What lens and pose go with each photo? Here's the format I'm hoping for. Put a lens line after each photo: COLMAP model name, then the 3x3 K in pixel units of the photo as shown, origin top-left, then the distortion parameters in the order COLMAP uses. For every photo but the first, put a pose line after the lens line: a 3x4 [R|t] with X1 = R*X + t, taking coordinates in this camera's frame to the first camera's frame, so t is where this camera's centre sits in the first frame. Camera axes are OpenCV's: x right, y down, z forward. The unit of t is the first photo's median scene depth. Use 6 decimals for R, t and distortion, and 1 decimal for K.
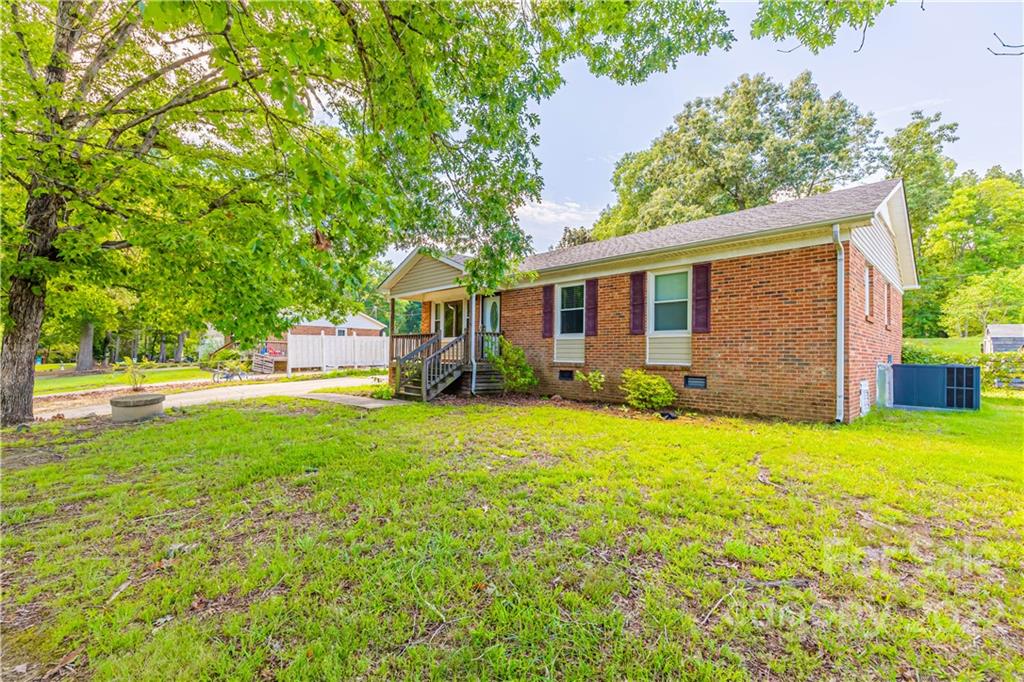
lens RADIAL K [[439.8, 0, 507.1], [0, 439.8, 348.6], [0, 0, 1]] dist [0.005880, 0.000901]
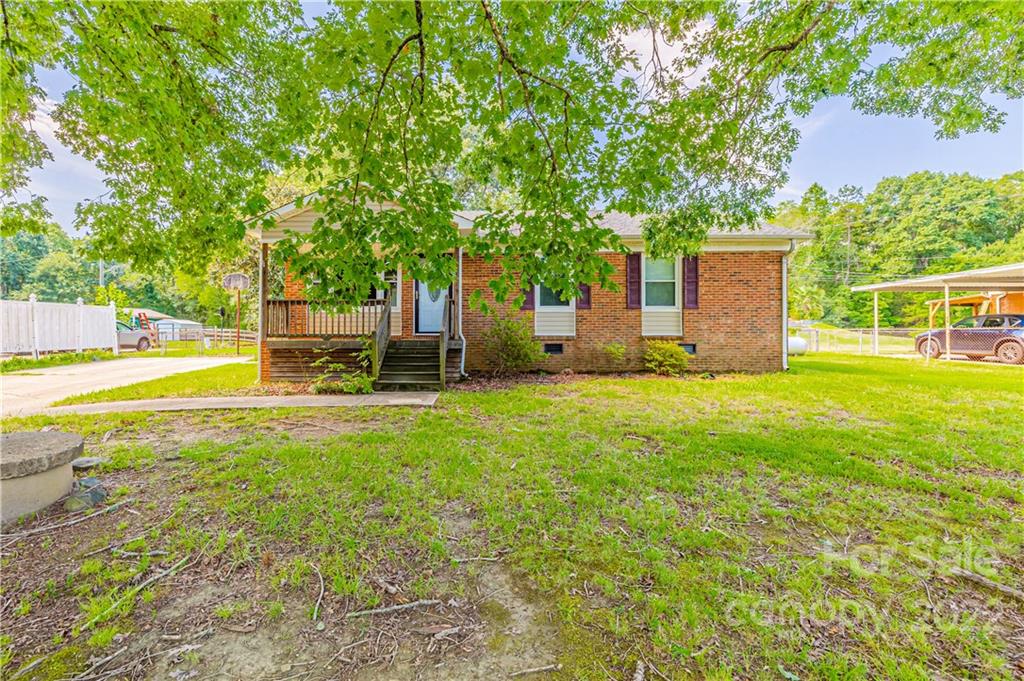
lens RADIAL K [[439.8, 0, 474.8], [0, 439.8, 338.0], [0, 0, 1]] dist [0.005880, 0.000901]
pose [[0.712310, -0.017923, 0.701637, -0.773830], [-0.001055, 0.999645, 0.026607, 0.012465], [-0.701865, -0.019693, 0.712038, 0.485846]]
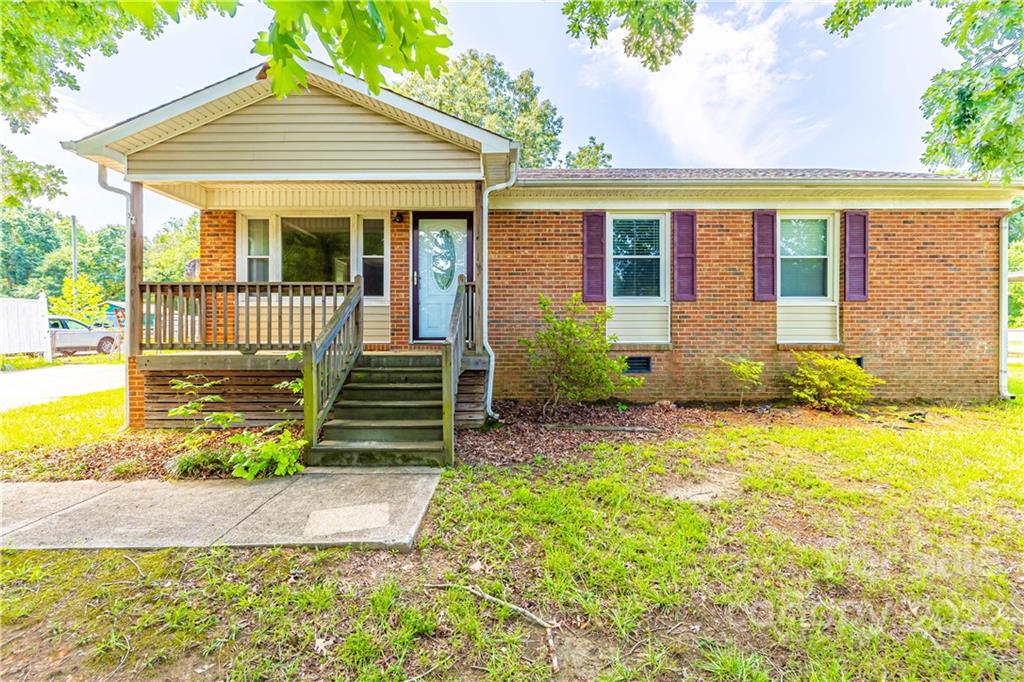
lens RADIAL K [[439.8, 0, 513.7], [0, 439.8, 336.0], [0, 0, 1]] dist [0.005880, 0.000901]
pose [[0.692632, -0.020005, 0.721013, -0.480968], [-0.002284, 0.999549, 0.029928, 0.003516], [-0.721287, -0.022376, 0.692275, 0.800142]]
